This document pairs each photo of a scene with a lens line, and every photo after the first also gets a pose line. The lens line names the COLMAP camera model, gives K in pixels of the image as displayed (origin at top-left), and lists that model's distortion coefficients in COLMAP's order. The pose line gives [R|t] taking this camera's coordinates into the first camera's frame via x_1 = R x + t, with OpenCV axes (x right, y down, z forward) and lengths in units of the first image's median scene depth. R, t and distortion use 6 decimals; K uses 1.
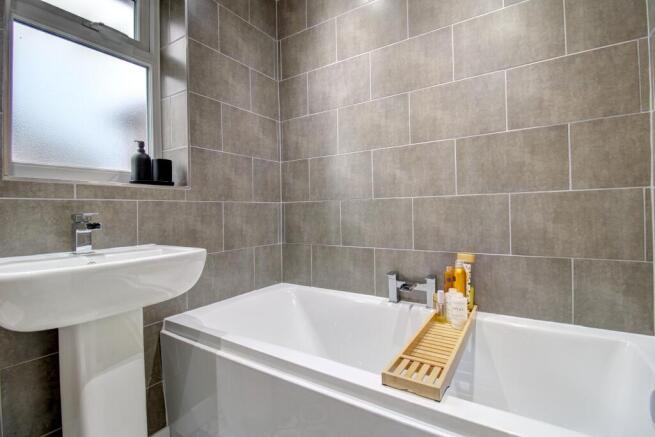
lens RADIAL K [[306.6, 0, 337.0], [0, 306.6, 210.3], [0, 0, 1]] dist [-0.011900, -0.001558]
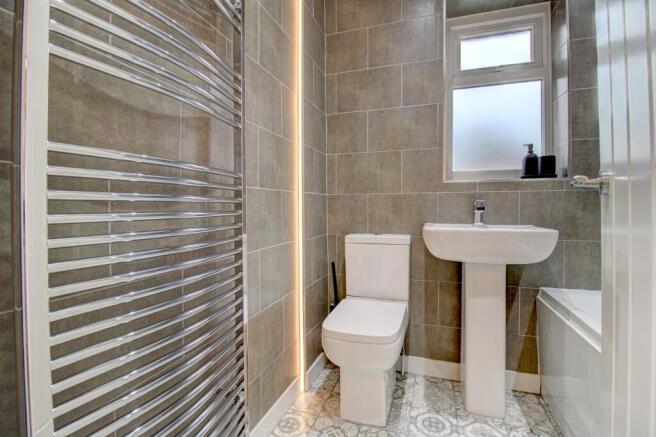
lens RADIAL K [[307.0, 0, 328.2], [0, 307.0, 212.5], [0, 0, 1]] dist [-0.011900, -0.001558]
pose [[0.235359, 0.030717, -0.971423, 0.420264], [-0.001073, 0.999508, 0.031345, 0.017832], [0.971908, -0.006335, 0.235276, -0.115056]]
